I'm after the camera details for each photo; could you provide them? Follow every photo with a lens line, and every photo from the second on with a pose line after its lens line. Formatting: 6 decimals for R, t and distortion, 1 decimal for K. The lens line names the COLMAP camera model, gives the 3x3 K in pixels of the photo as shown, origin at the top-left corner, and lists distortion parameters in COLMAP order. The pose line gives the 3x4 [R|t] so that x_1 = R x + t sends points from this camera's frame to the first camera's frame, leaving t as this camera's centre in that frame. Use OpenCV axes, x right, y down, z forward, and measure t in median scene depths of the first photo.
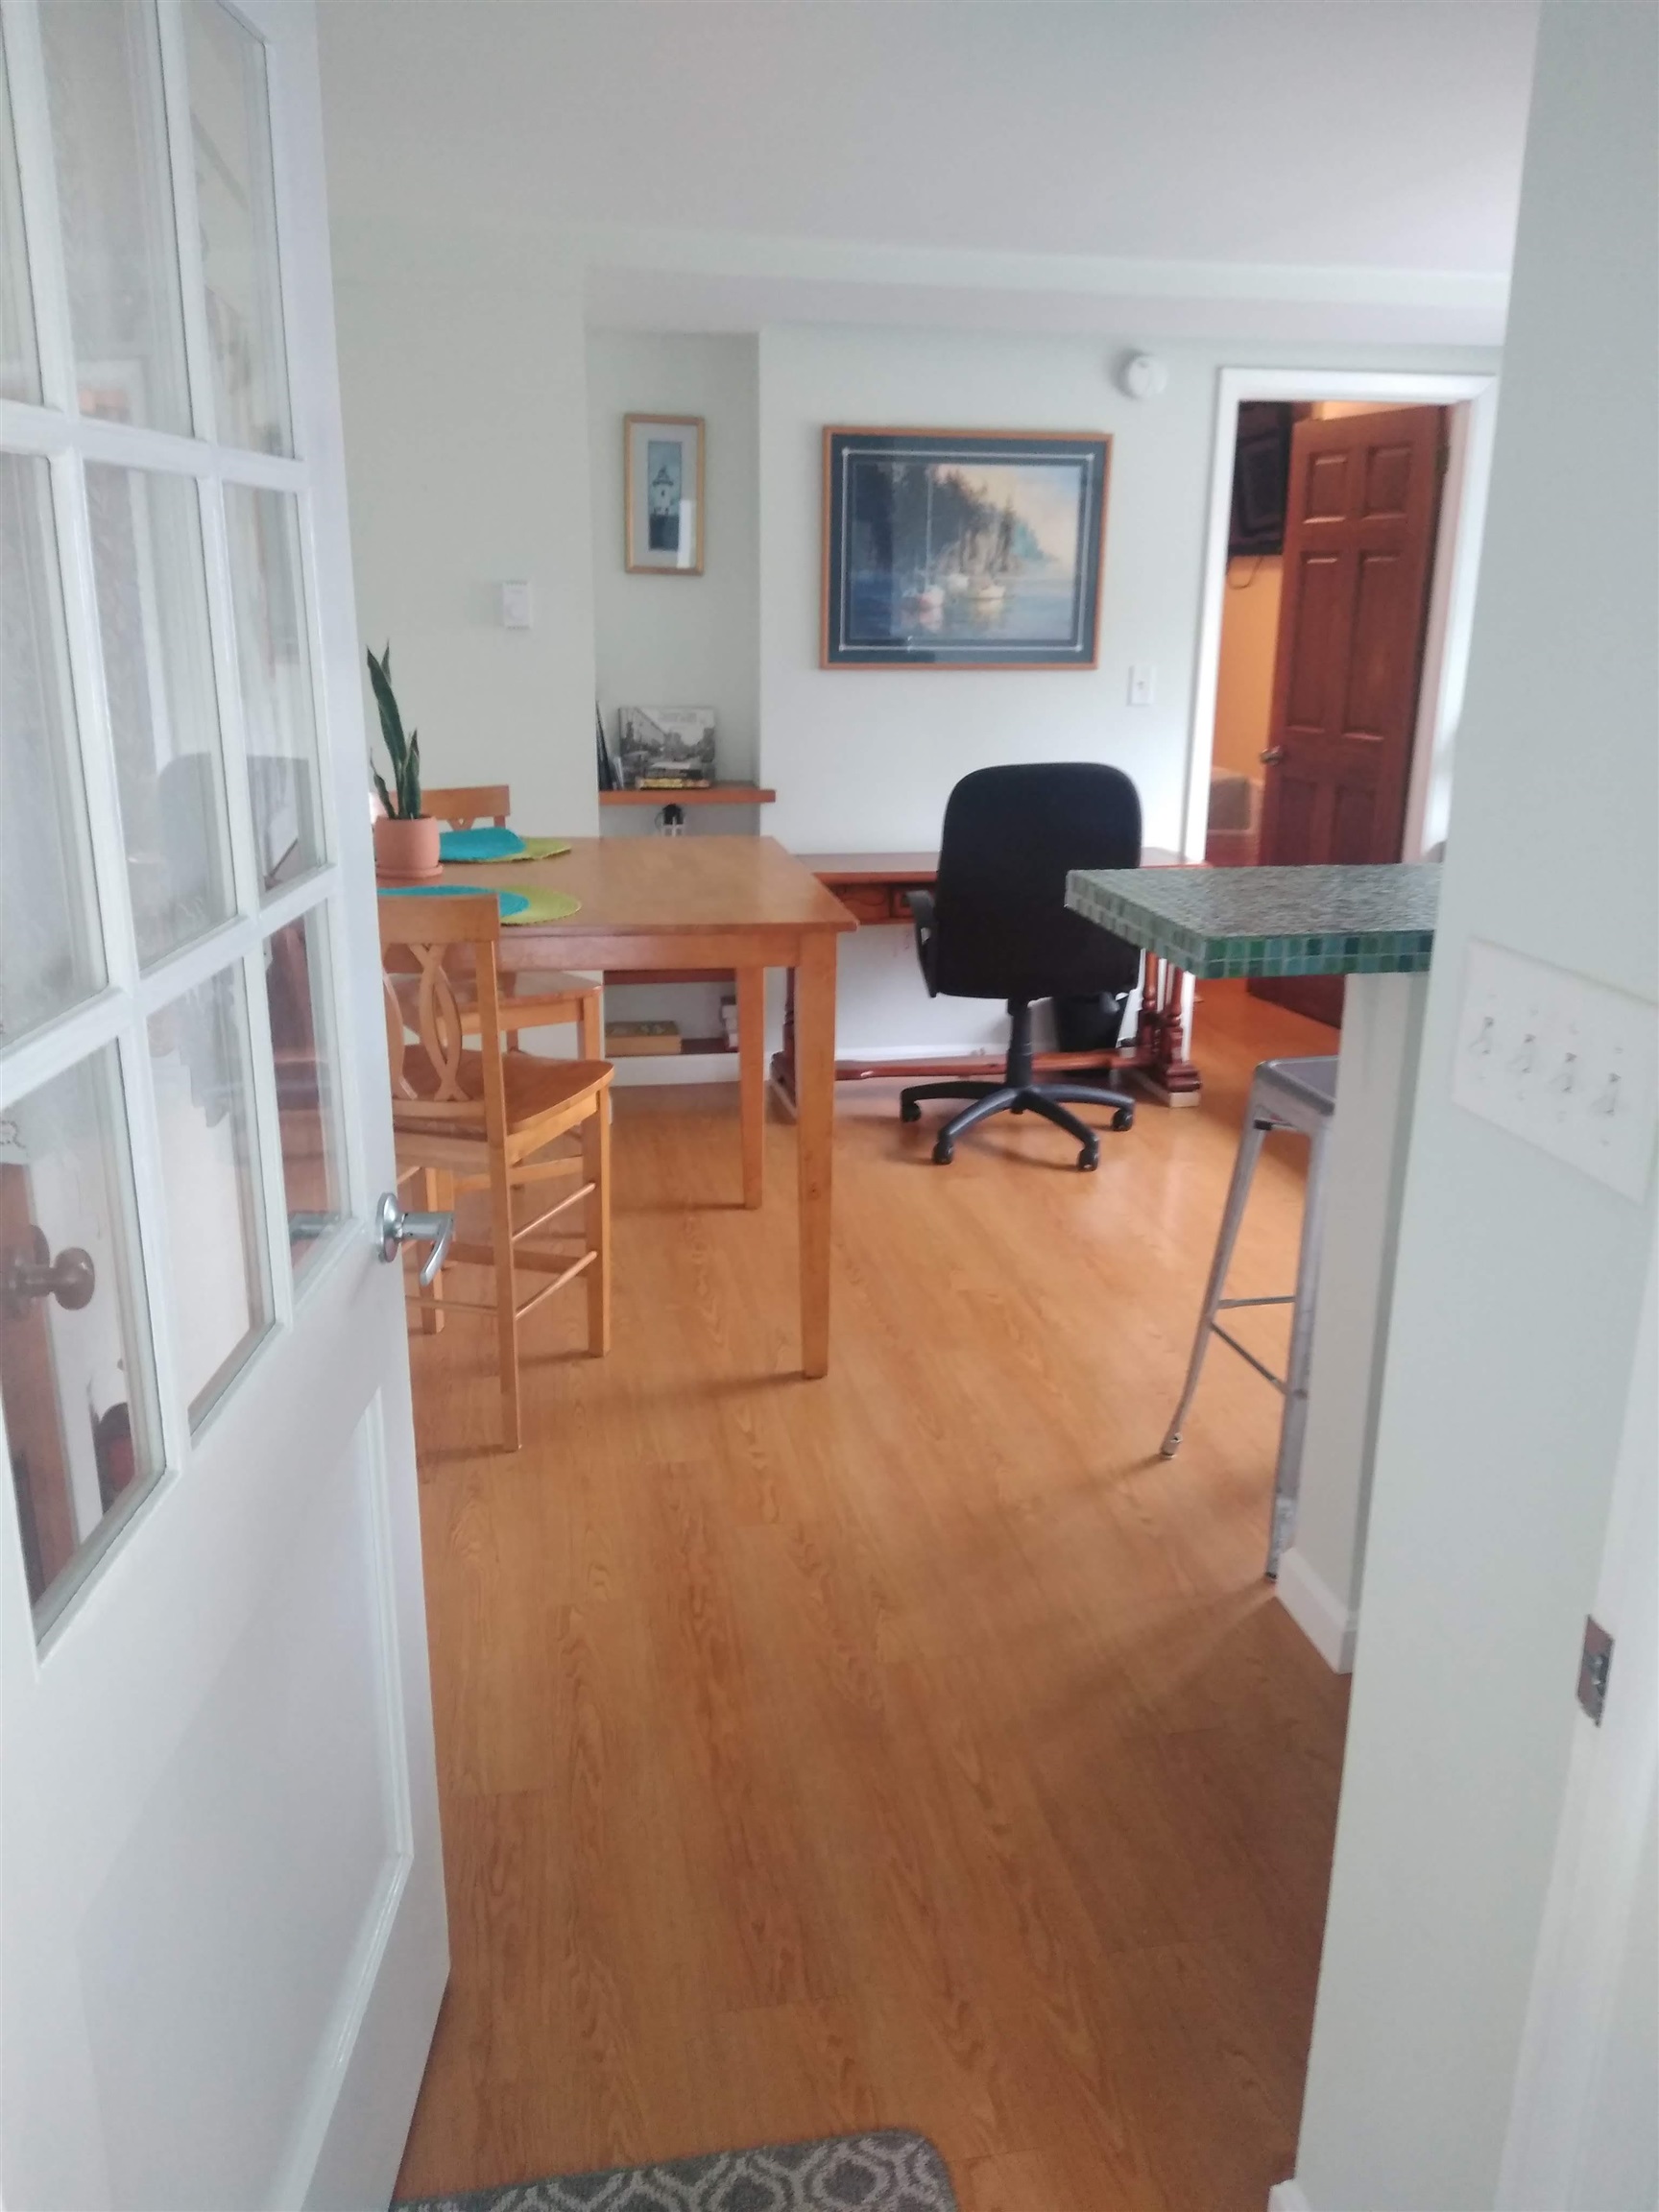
lens RADIAL K [[1761.1, 0, 828.8], [0, 1761.1, 1115.4], [0, 0, 1]] dist [0.036746, -0.024389]
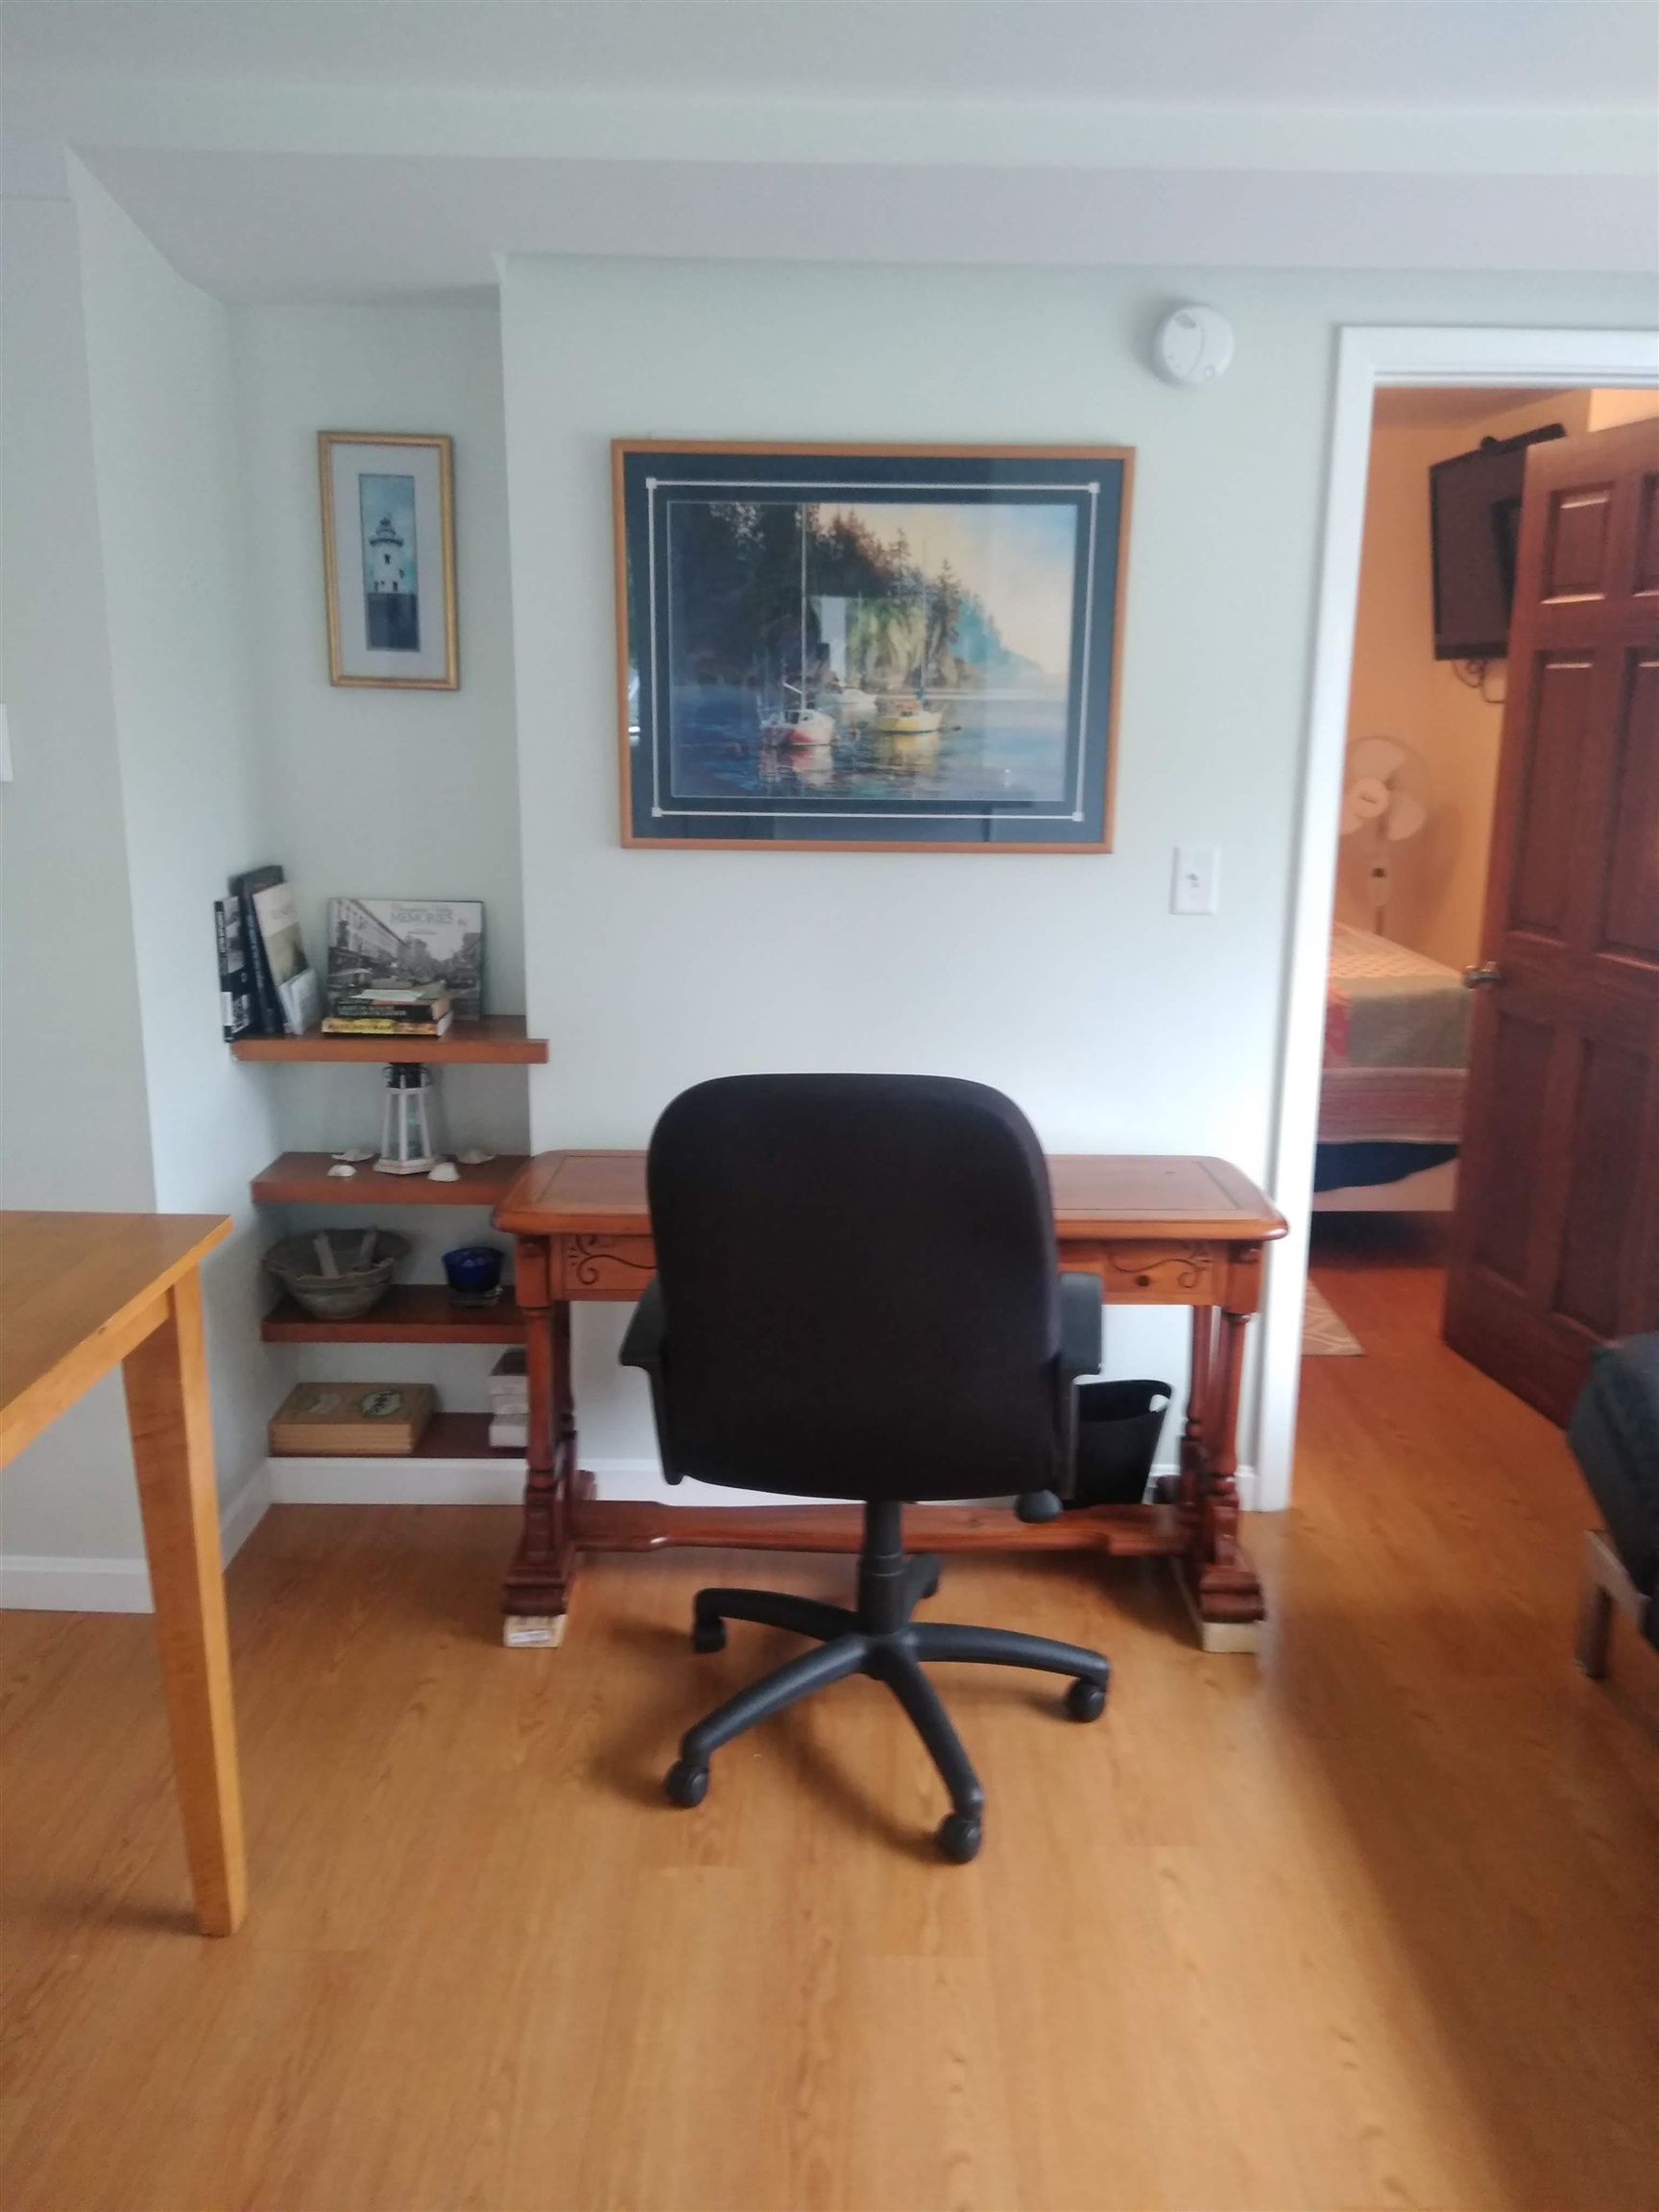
lens RADIAL K [[1761.1, 0, 826.3], [0, 1761.1, 1098.2], [0, 0, 1]] dist [0.036746, -0.024389]
pose [[0.980930, 0.046469, -0.188726, 0.177653], [-0.058050, 0.996725, -0.056305, -0.139321], [0.185491, 0.066187, 0.980414, 0.438077]]
